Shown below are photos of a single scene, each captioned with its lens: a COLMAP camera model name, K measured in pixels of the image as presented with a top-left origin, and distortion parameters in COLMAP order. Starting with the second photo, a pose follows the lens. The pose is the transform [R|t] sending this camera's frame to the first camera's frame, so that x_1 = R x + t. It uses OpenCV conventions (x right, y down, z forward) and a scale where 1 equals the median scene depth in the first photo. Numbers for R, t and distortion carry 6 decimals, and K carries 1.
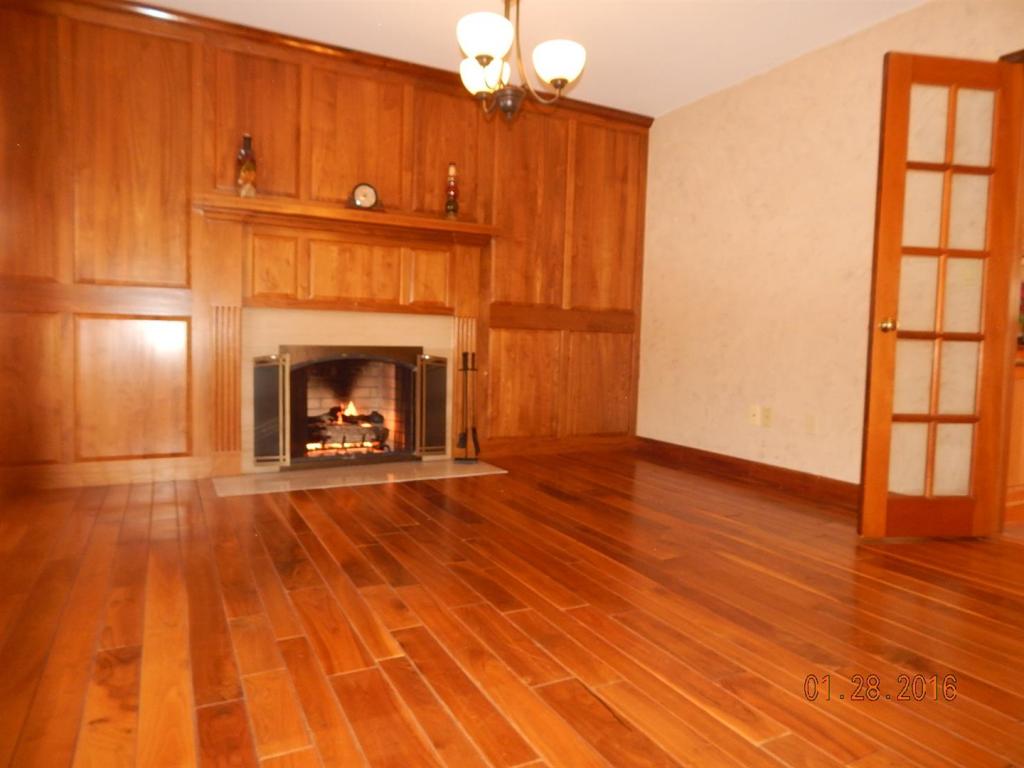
lens RADIAL K [[676.9, 0, 517.3], [0, 676.9, 380.9], [0, 0, 1]] dist [-0.000397, 0.006935]
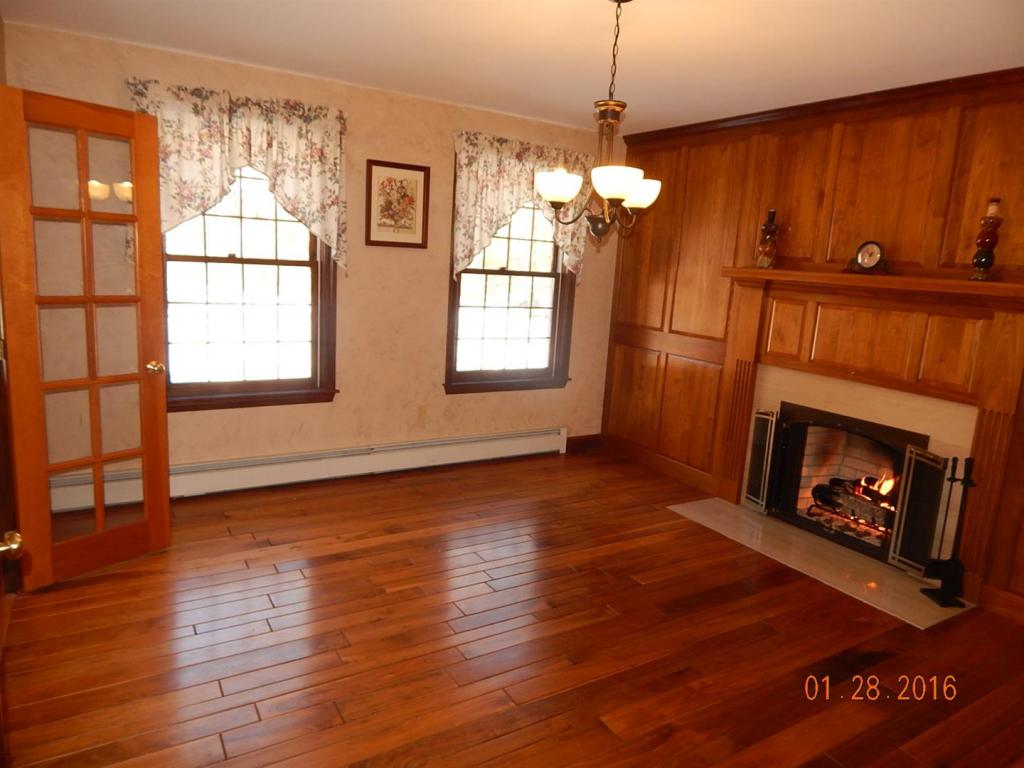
lens RADIAL K [[676.9, 0, 515.8], [0, 676.9, 384.7], [0, 0, 1]] dist [-0.000397, 0.006935]
pose [[0.053975, 0.163547, -0.985058, 0.651487], [-0.111839, 0.981279, 0.156792, -0.193978], [0.992259, 0.101705, 0.071255, 0.492868]]
